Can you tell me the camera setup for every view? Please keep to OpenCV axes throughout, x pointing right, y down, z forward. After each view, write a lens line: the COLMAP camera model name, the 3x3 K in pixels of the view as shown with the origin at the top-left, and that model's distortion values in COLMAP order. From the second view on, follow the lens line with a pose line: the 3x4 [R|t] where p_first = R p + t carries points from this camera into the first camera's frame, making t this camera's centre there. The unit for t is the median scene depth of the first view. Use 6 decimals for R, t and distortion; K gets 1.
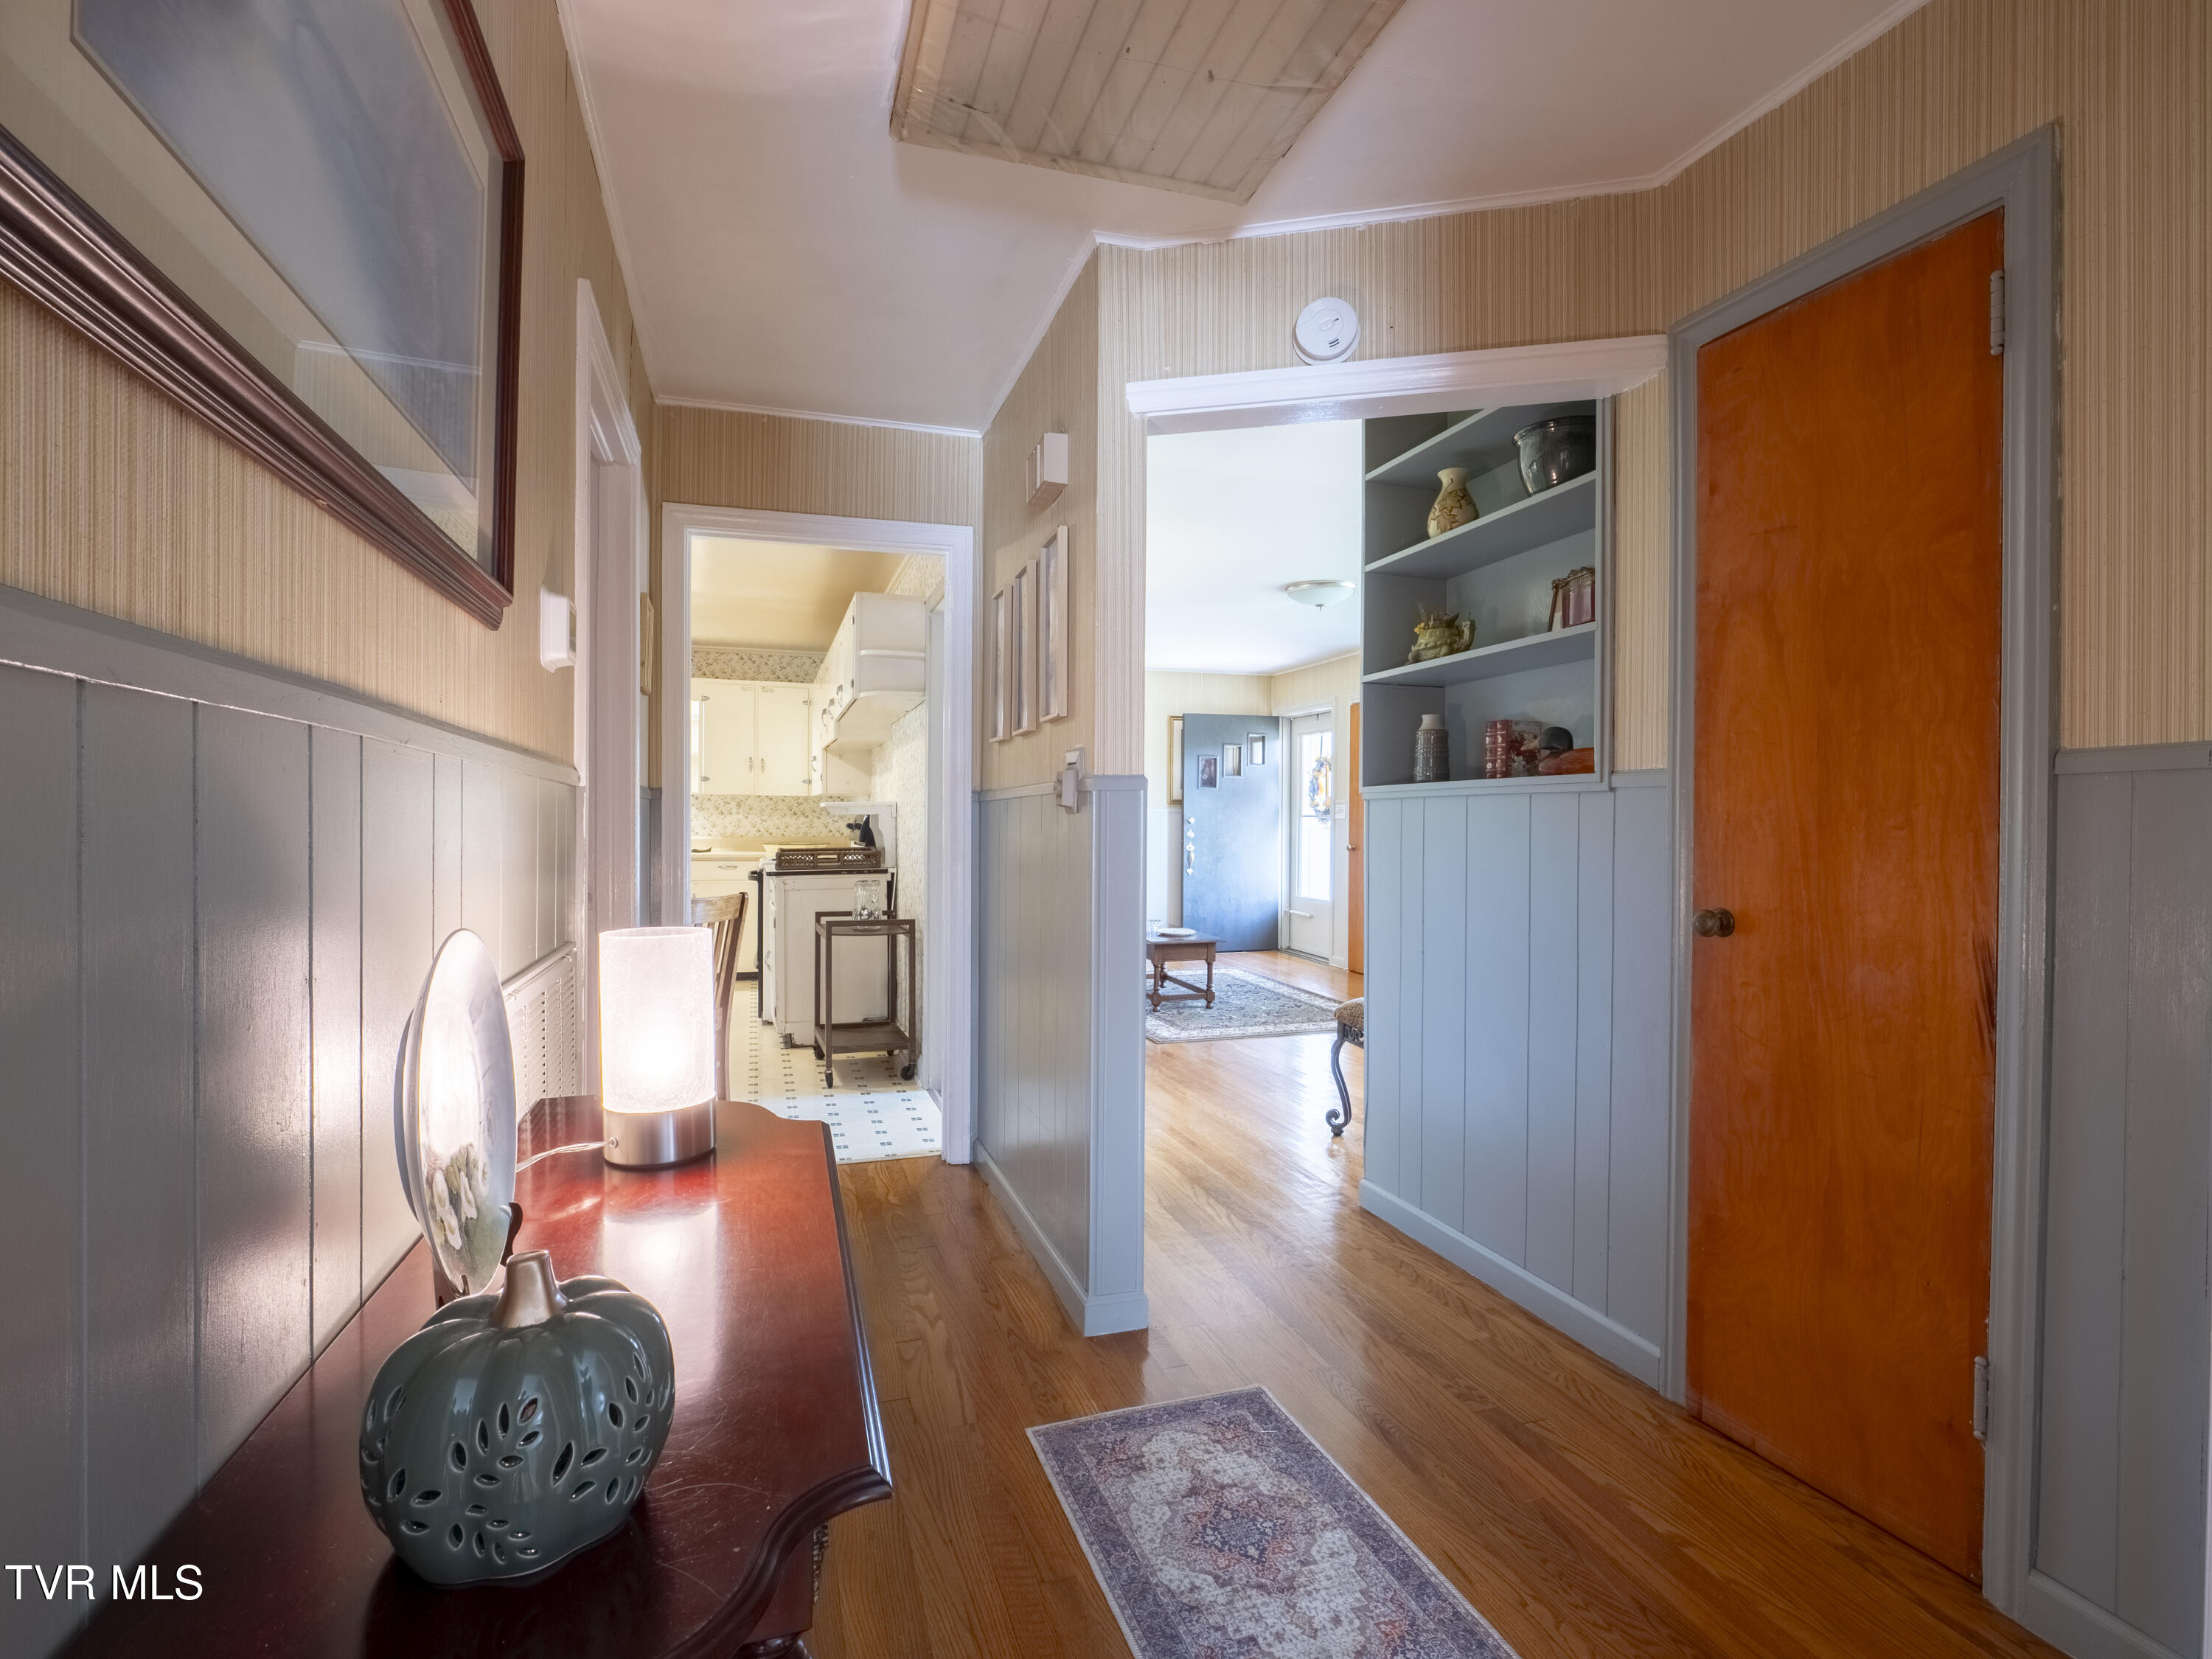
lens RADIAL K [[1043.7, 0, 1081.3], [0, 1043.7, 827.2], [0, 0, 1]] dist [-0.003612, -0.002026]
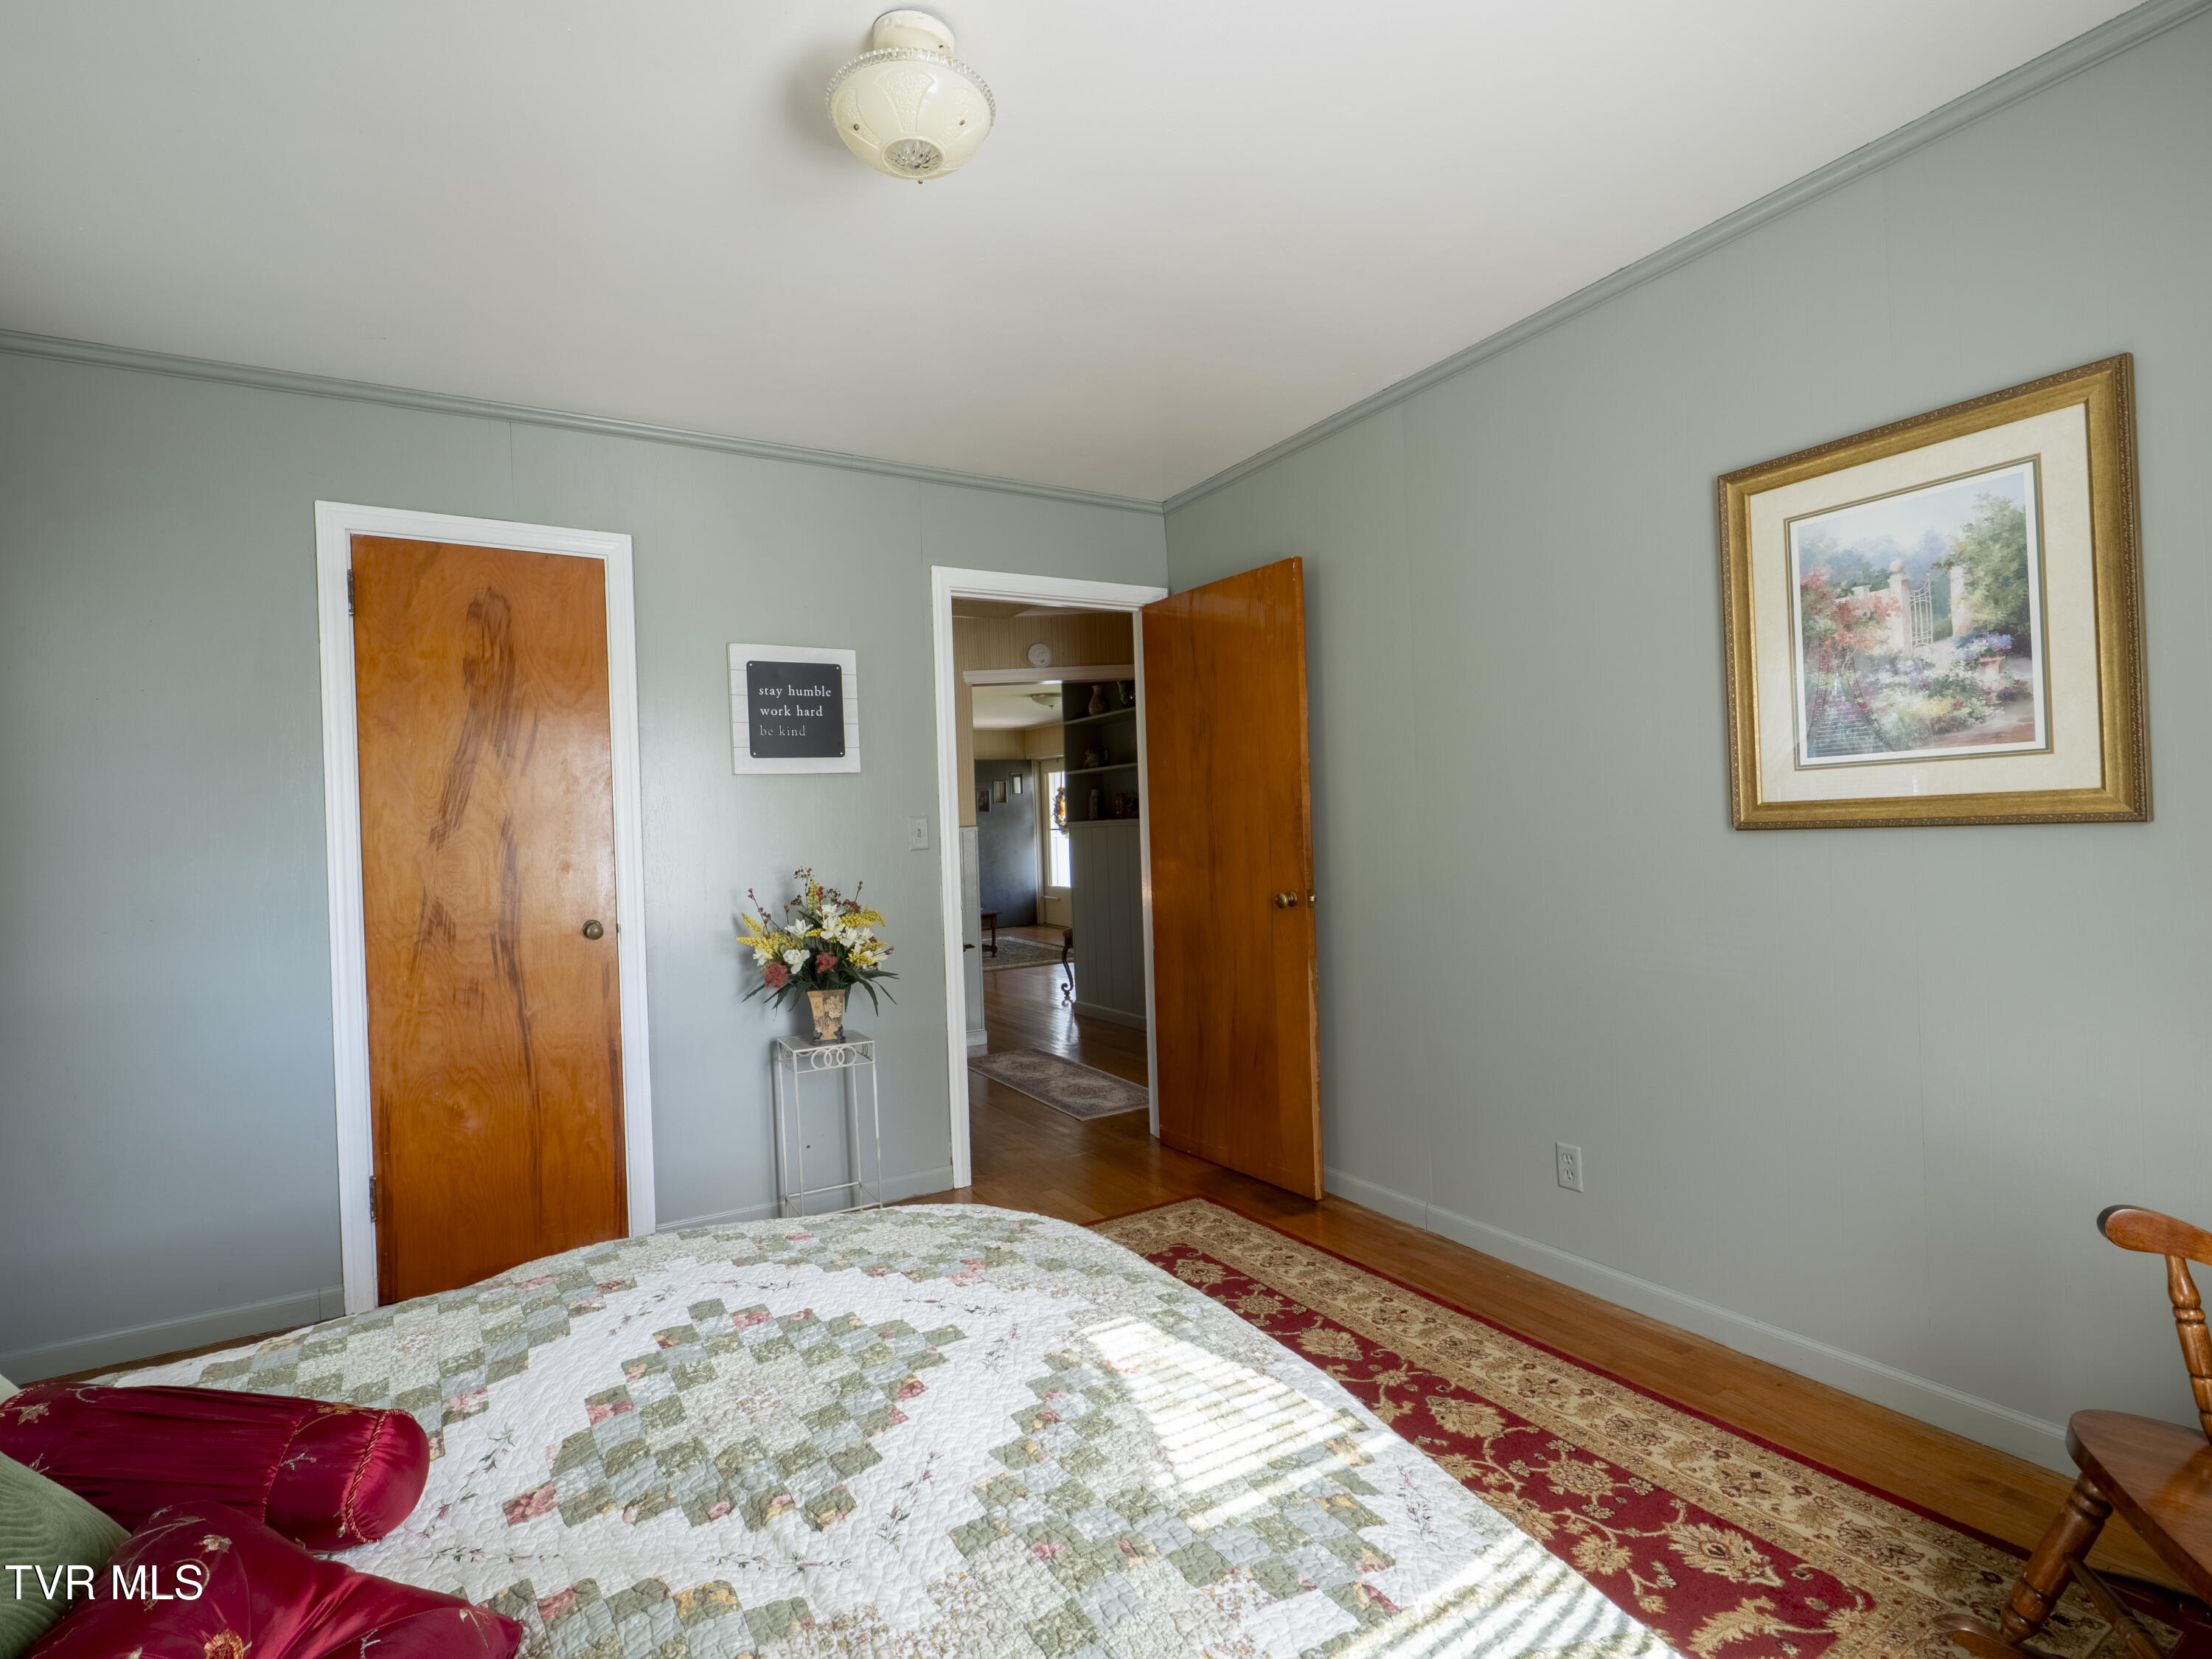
lens RADIAL K [[1043.7, 0, 1081.3], [0, 1043.7, 827.2], [0, 0, 1]] dist [-0.003612, -0.002026]
pose [[0.973135, -0.039640, 0.226799, -0.074091], [0.041719, 0.999120, -0.004378, -0.006513], [-0.226426, 0.013722, 0.973932, -0.421839]]
